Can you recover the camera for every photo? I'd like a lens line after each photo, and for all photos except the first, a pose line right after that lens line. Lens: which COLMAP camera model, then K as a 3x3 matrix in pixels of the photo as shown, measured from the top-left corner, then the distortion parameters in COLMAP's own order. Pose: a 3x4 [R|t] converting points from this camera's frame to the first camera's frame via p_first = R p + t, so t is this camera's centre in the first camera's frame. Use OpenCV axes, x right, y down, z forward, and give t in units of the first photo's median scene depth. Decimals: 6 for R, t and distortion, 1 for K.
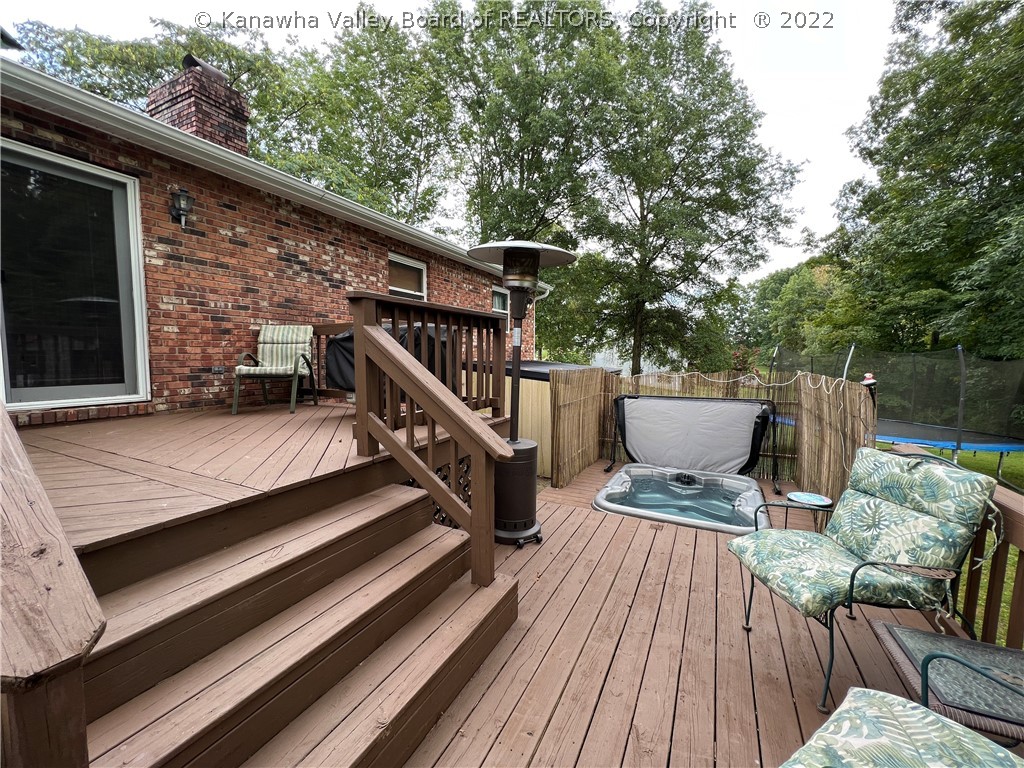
lens RADIAL K [[411.9, 0, 514.9], [0, 411.9, 386.6], [0, 0, 1]] dist [-0.002350, 0.000129]
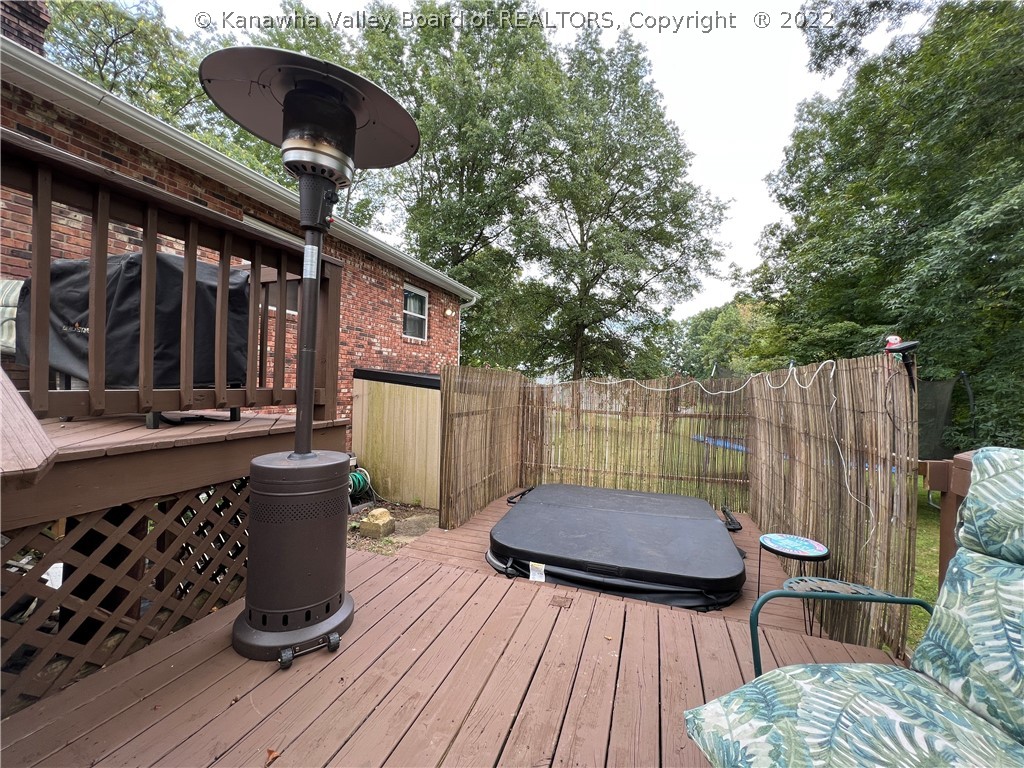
lens RADIAL K [[411.9, 0, 515.6], [0, 411.9, 384.3], [0, 0, 1]] dist [-0.002350, 0.000129]
pose [[0.991511, 0.020865, 0.128336, 0.035093], [-0.011023, 0.996976, -0.076921, 0.013465], [-0.129553, 0.074853, 0.988743, 0.071531]]
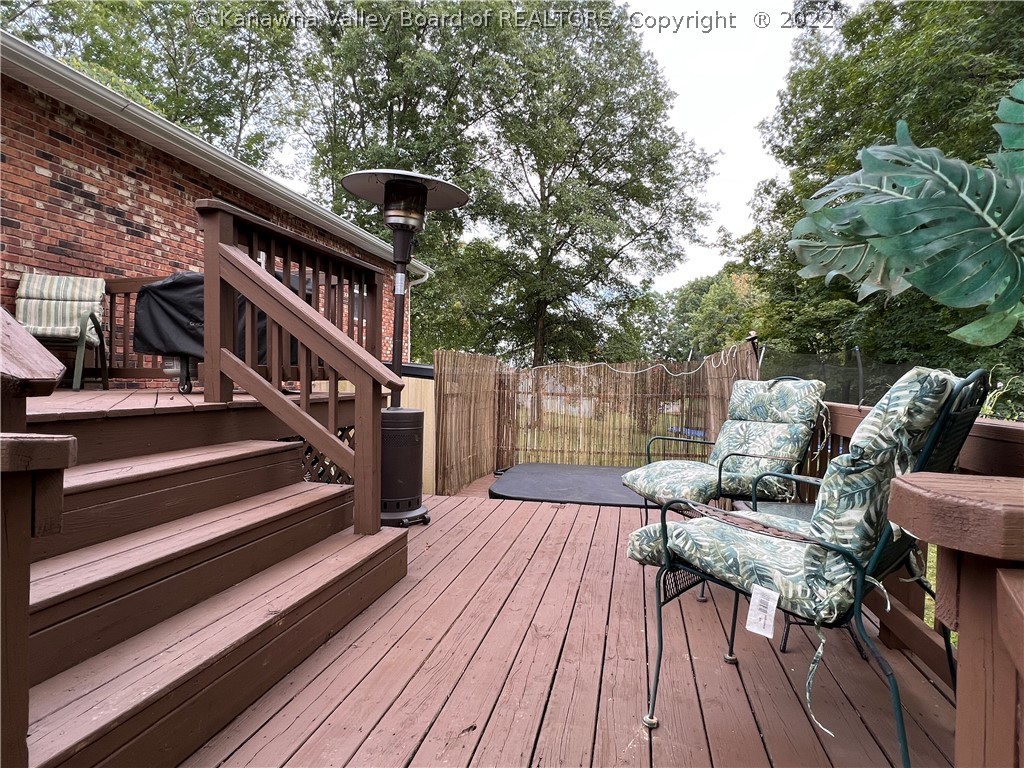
lens RADIAL K [[555.7, 0, 515.3], [0, 555.7, 390.7], [0, 0, 1]] dist [-0.005278, 0.001987]
pose [[0.970214, 0.004070, 0.242216, -0.006893], [0.008931, 0.998578, -0.052551, 0.027222], [-0.242085, 0.053149, 0.968798, -0.027910]]
